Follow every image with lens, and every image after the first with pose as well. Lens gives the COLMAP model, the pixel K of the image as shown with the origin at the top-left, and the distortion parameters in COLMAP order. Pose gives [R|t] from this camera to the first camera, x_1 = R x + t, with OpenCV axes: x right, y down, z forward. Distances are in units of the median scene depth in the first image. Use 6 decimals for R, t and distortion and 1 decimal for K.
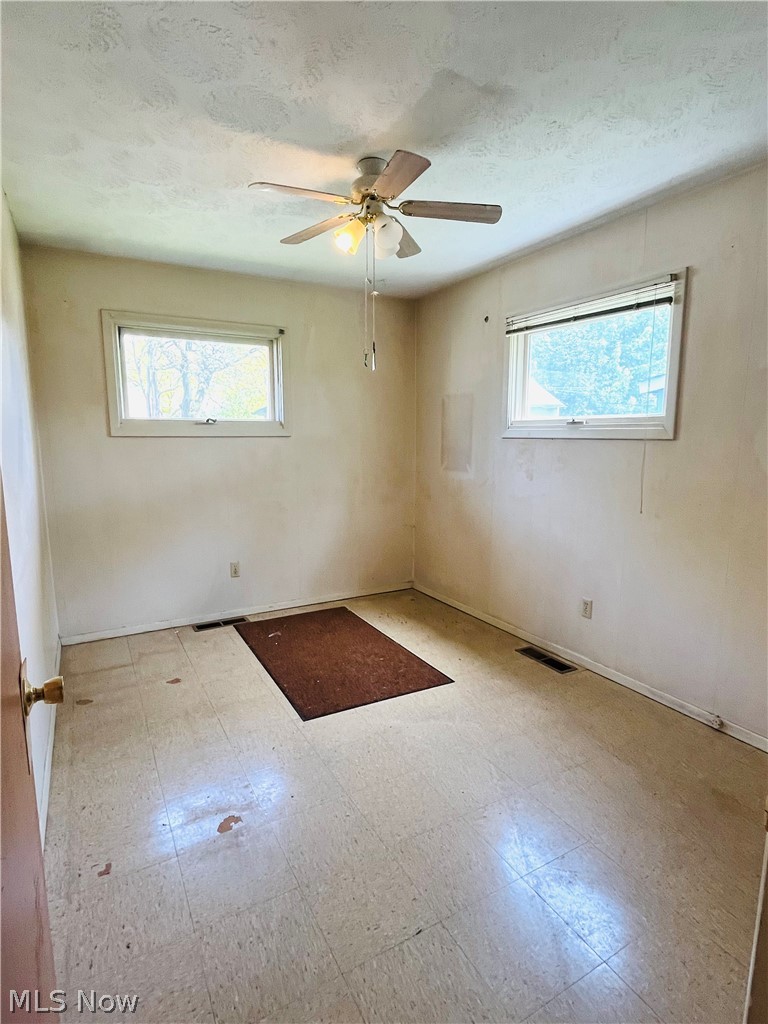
lens RADIAL K [[530.4, 0, 384.0], [0, 530.4, 512.0], [0, 0, 1]] dist [0.003952, 0.000273]
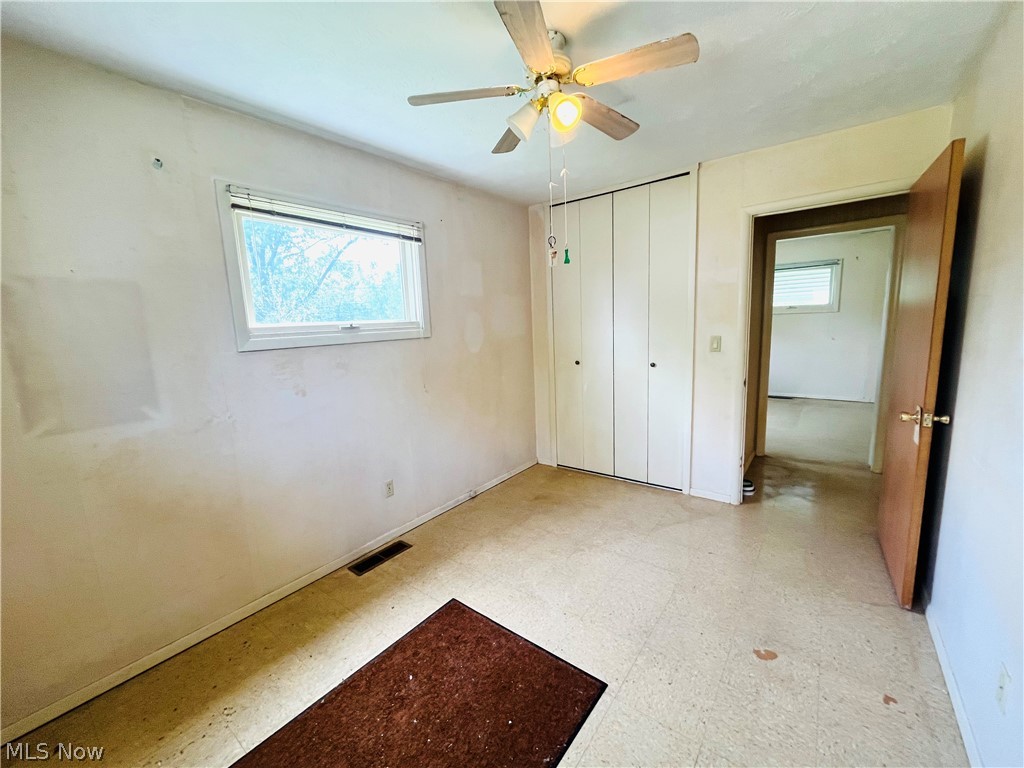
lens RADIAL K [[413.4, 0, 512.0], [0, 413.4, 384.0], [0, 0, 1]] dist [-0.002728, -0.000423]
pose [[-0.384735, -0.125289, 0.914484, -0.508029], [0.180011, 0.961537, 0.207468, -0.172828], [-0.905304, 0.244438, -0.347383, 1.019383]]
